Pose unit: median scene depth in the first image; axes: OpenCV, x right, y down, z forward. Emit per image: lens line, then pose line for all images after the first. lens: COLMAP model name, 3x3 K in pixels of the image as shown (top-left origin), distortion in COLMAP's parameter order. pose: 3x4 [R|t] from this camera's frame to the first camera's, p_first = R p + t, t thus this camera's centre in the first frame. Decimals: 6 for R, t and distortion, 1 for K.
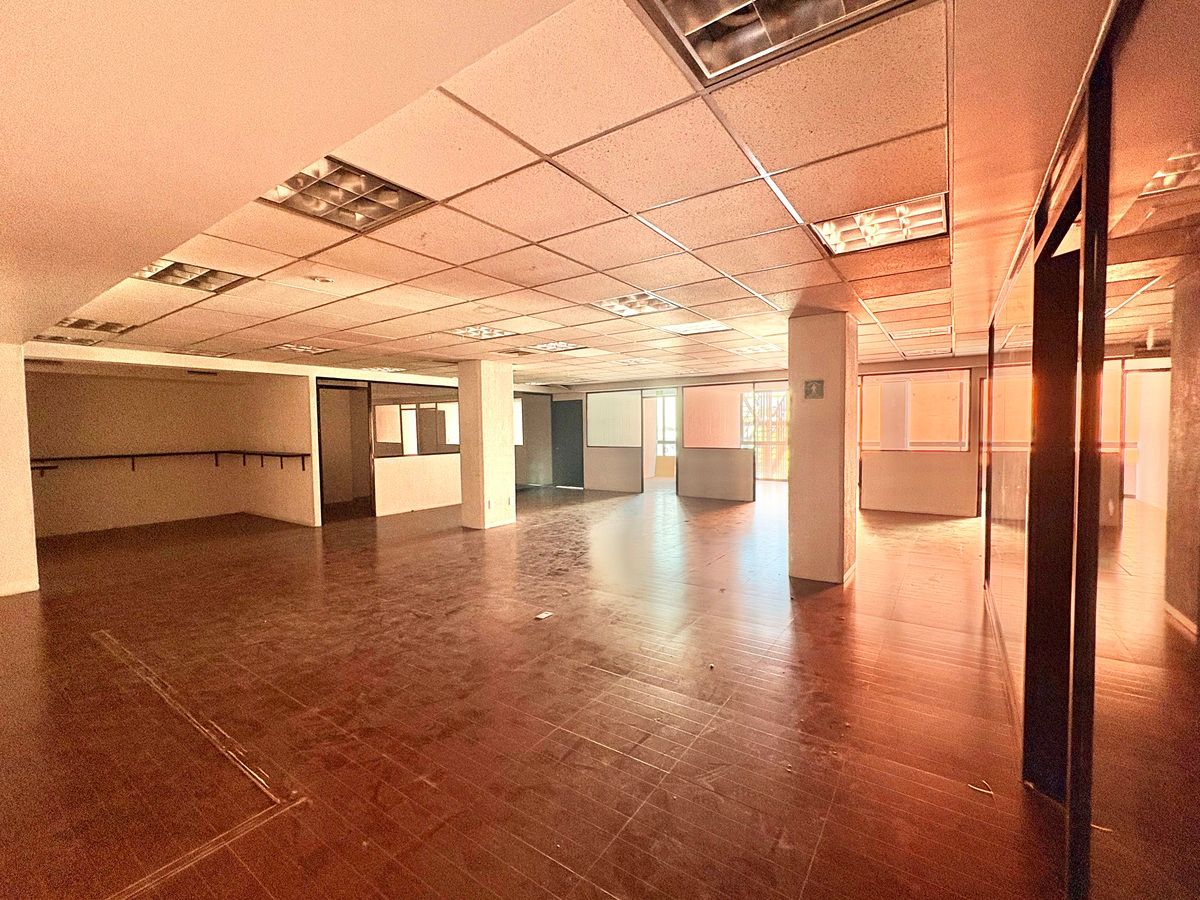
lens RADIAL K [[503.7, 0, 602.1], [0, 503.7, 451.1], [0, 0, 1]] dist [-0.000566, 0.000021]
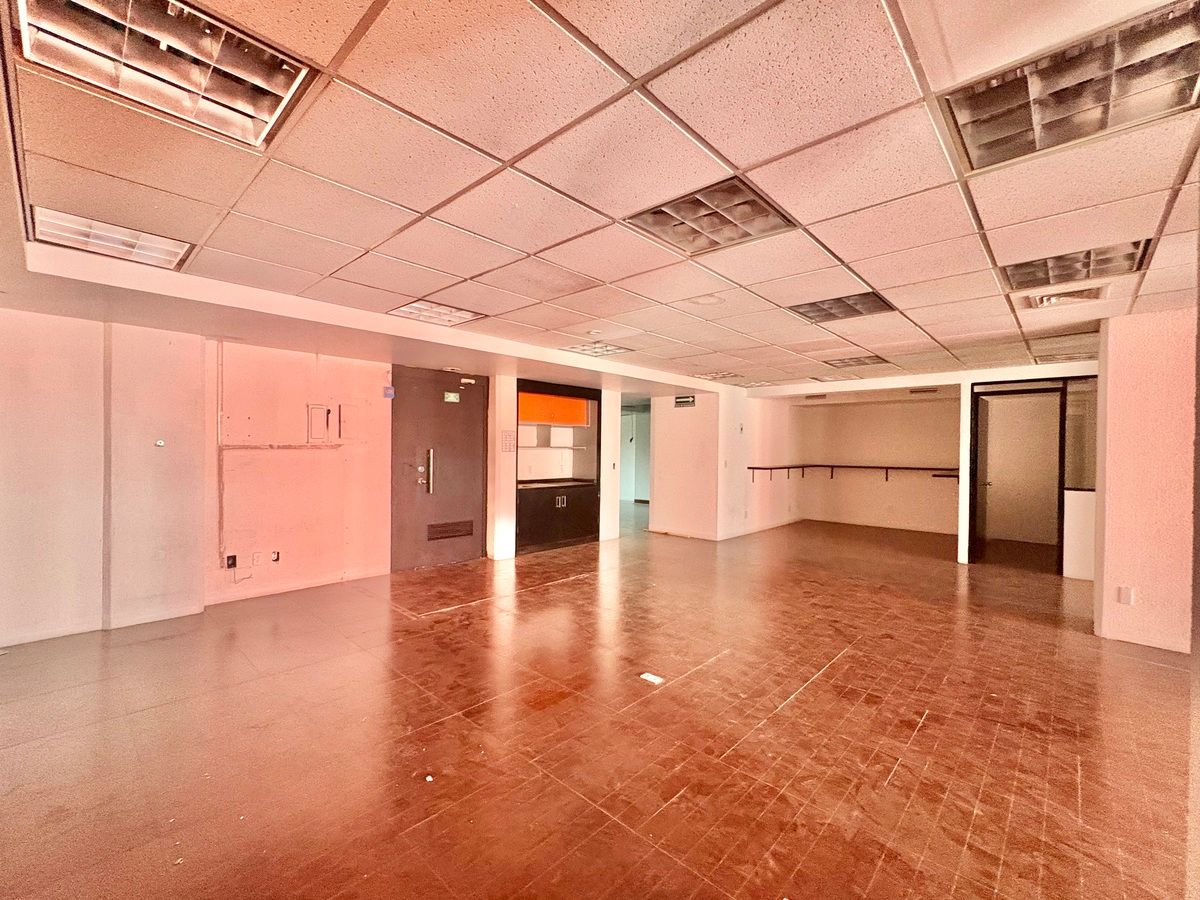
lens RADIAL K [[503.7, 0, 602.1], [0, 503.7, 451.1], [0, 0, 1]] dist [-0.000566, 0.000021]
pose [[-0.139162, 0.017393, -0.990117, 0.611027], [-0.056292, 0.998090, 0.025444, -0.040245], [0.988668, 0.059277, -0.137917, 0.922518]]
